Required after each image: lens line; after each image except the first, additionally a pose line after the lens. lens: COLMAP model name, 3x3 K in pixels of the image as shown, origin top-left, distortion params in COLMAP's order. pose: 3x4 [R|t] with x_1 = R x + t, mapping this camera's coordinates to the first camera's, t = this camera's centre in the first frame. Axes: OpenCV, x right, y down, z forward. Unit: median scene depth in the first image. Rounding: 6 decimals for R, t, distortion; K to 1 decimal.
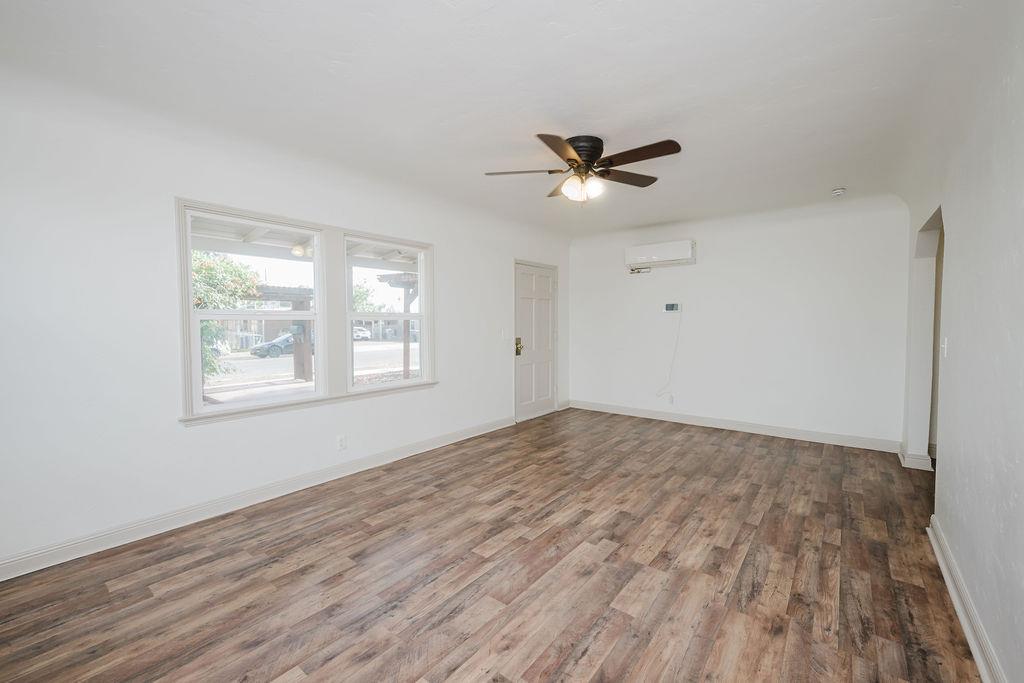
lens RADIAL K [[422.7, 0, 515.8], [0, 422.7, 324.3], [0, 0, 1]] dist [0.000603, -0.000040]
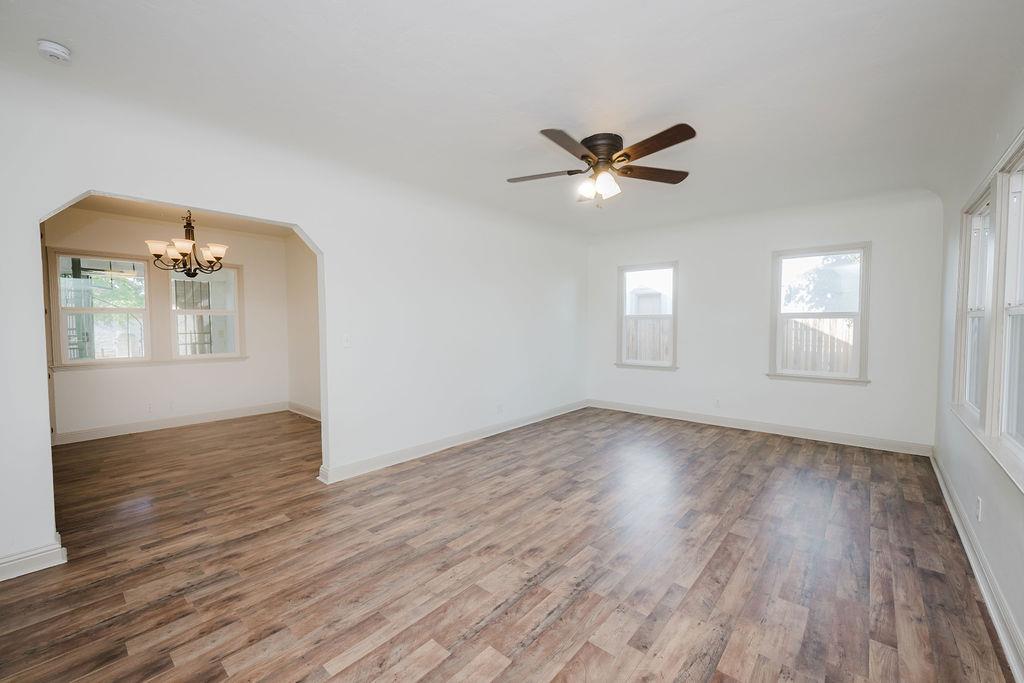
lens RADIAL K [[410.5, 0, 509.3], [0, 410.5, 341.4], [0, 0, 1]] dist [-0.001754, -0.000104]
pose [[-0.998092, 0.004072, 0.061604, 0.322582], [0.007214, 0.998679, 0.050880, -0.011536], [-0.061316, 0.051227, -0.996803, 2.083642]]
